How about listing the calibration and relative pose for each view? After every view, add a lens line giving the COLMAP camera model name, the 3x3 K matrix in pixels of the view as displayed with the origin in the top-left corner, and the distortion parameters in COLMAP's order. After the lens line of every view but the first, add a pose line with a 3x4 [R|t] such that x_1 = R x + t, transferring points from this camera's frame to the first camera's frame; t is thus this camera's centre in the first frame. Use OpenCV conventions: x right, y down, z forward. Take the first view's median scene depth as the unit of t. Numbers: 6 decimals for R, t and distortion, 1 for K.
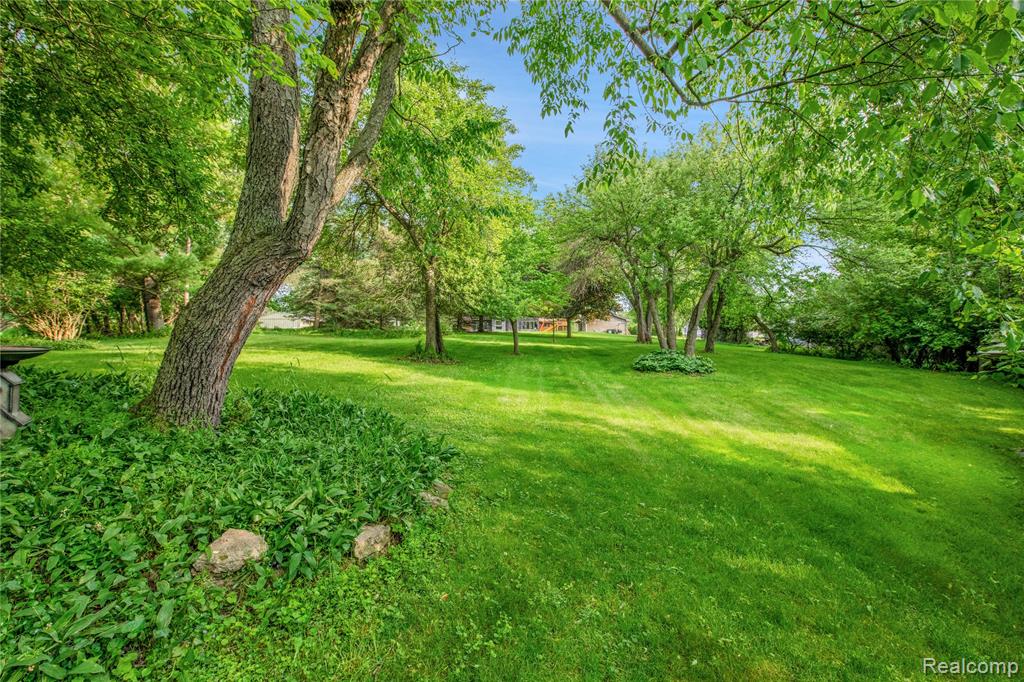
lens RADIAL K [[416.2, 0, 512.0], [0, 416.2, 341.0], [0, 0, 1]] dist [-0.002139, -0.004874]
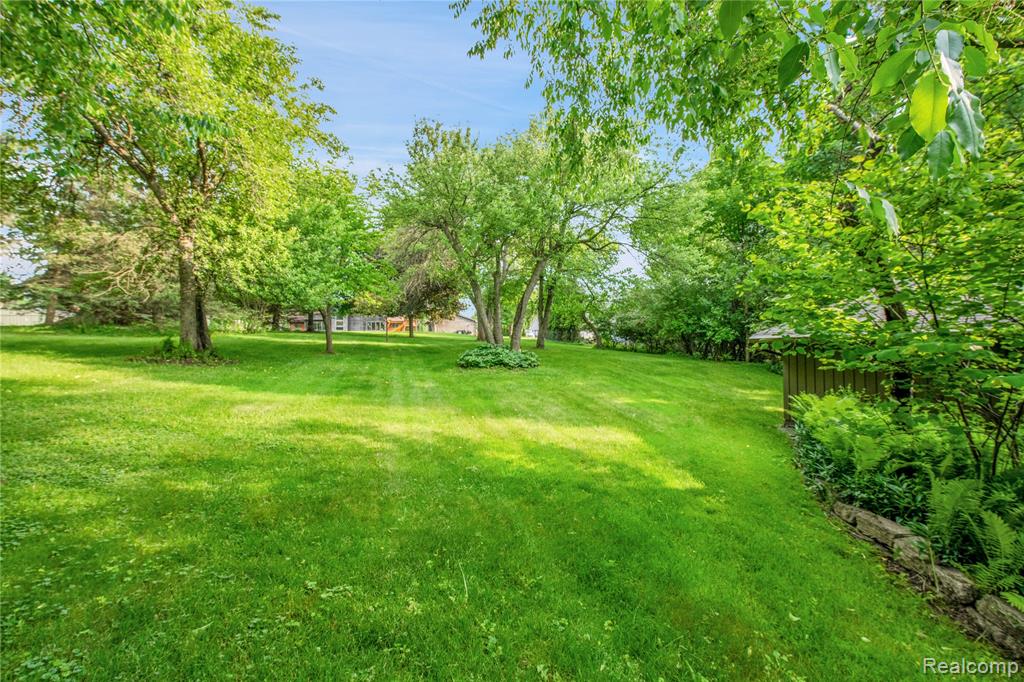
lens RADIAL K [[416.2, 0, 512.0], [0, 416.2, 341.0], [0, 0, 1]] dist [-0.002139, -0.004874]
pose [[0.941715, -0.006708, 0.336345, 0.100950], [0.008941, 0.999947, -0.005091, 0.019629], [-0.336293, 0.007801, 0.941725, 0.103389]]
